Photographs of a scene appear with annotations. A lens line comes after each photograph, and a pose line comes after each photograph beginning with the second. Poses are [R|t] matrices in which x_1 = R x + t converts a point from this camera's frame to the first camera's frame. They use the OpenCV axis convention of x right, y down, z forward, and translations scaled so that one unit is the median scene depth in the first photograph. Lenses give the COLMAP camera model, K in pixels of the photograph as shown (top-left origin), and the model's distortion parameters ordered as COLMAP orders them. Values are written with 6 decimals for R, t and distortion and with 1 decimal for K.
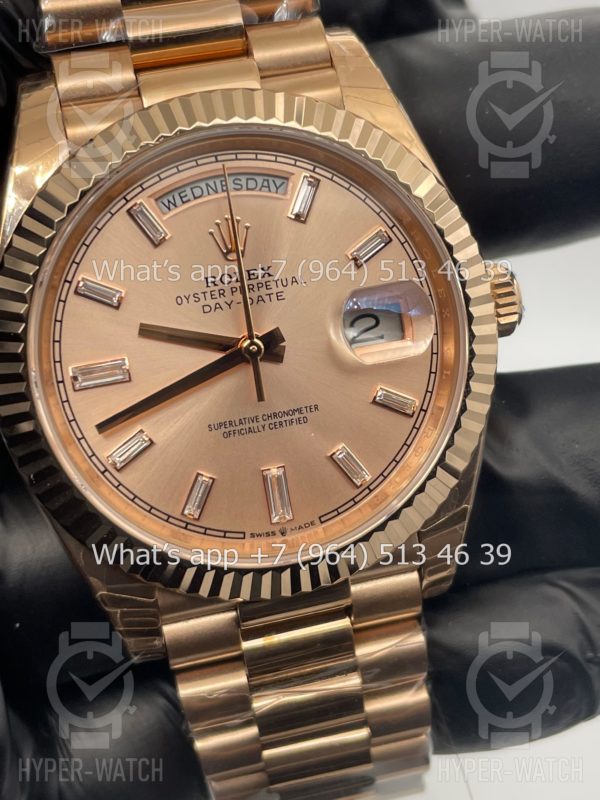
lens RADIAL K [[1190.0, 0, 296.9], [0, 1190.0, 399.8], [0, 0, 1]] dist [0.039855, 0.000000]
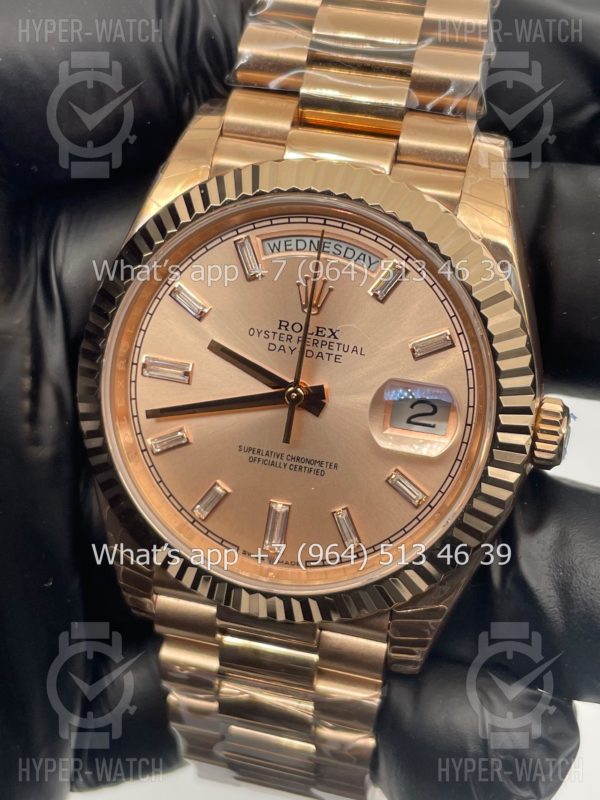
lens RADIAL K [[1190.0, 0, 301.3], [0, 1190.0, 398.8], [0, 0, 1]] dist [0.039855, 0.000000]
pose [[0.885387, 0.353334, -0.302069, 0.297947], [-0.343675, 0.935100, 0.086463, -0.135886], [0.313015, 0.027260, 0.949357, -0.040556]]
